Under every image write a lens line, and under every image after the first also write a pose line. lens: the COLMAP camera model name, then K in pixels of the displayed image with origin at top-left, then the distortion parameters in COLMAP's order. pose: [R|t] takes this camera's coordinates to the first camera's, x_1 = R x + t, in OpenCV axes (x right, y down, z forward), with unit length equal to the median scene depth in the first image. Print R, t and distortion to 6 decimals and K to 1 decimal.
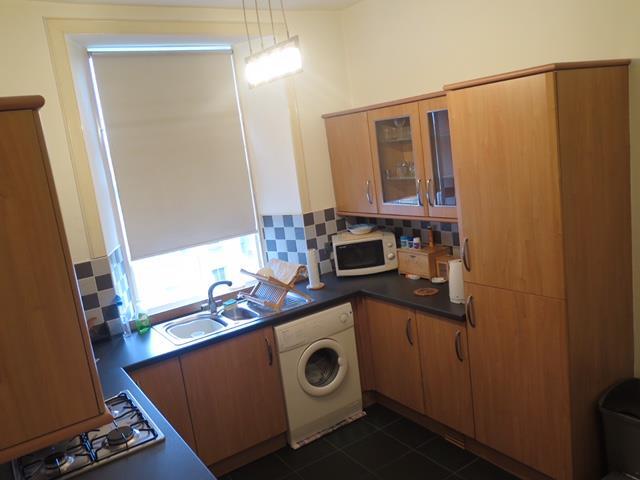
lens RADIAL K [[535.4, 0, 320.0], [0, 535.4, 240.0], [0, 0, 1]] dist [-0.020933, 0.005270]
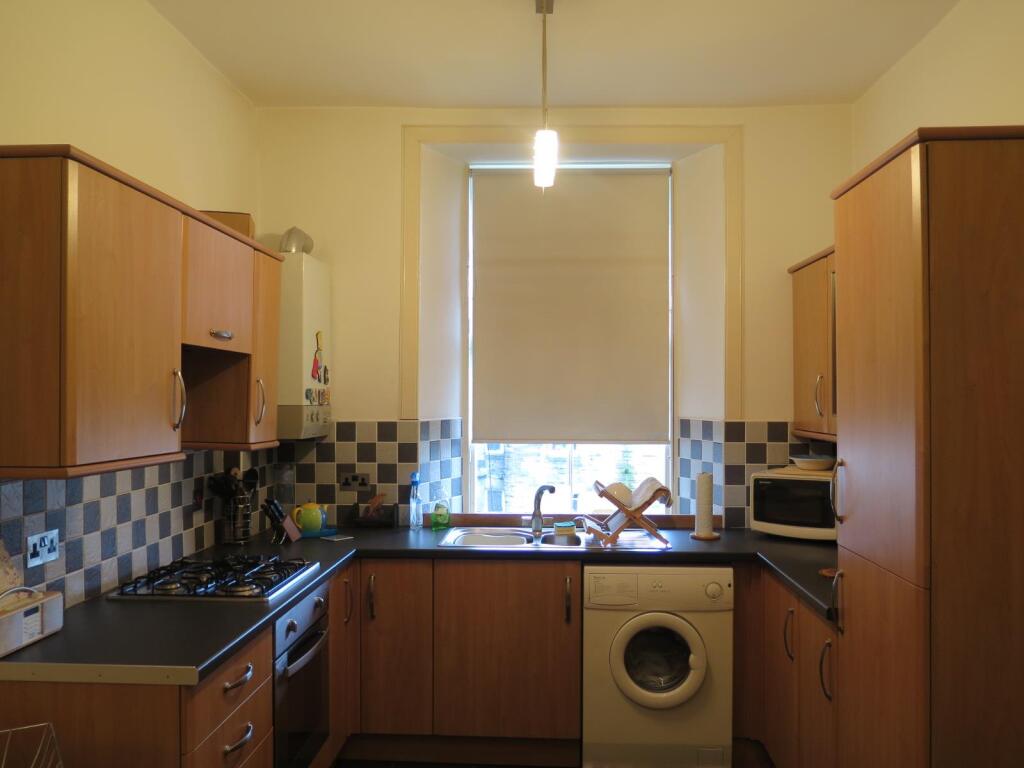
lens RADIAL K [[856.7, 0, 512.0], [0, 856.7, 384.0], [0, 0, 1]] dist [-0.020933, 0.005270]
pose [[0.794374, 0.121005, -0.595254, 0.393495], [-0.211406, 0.973767, -0.084174, 0.049484], [0.569453, 0.192706, 0.799117, 0.075390]]
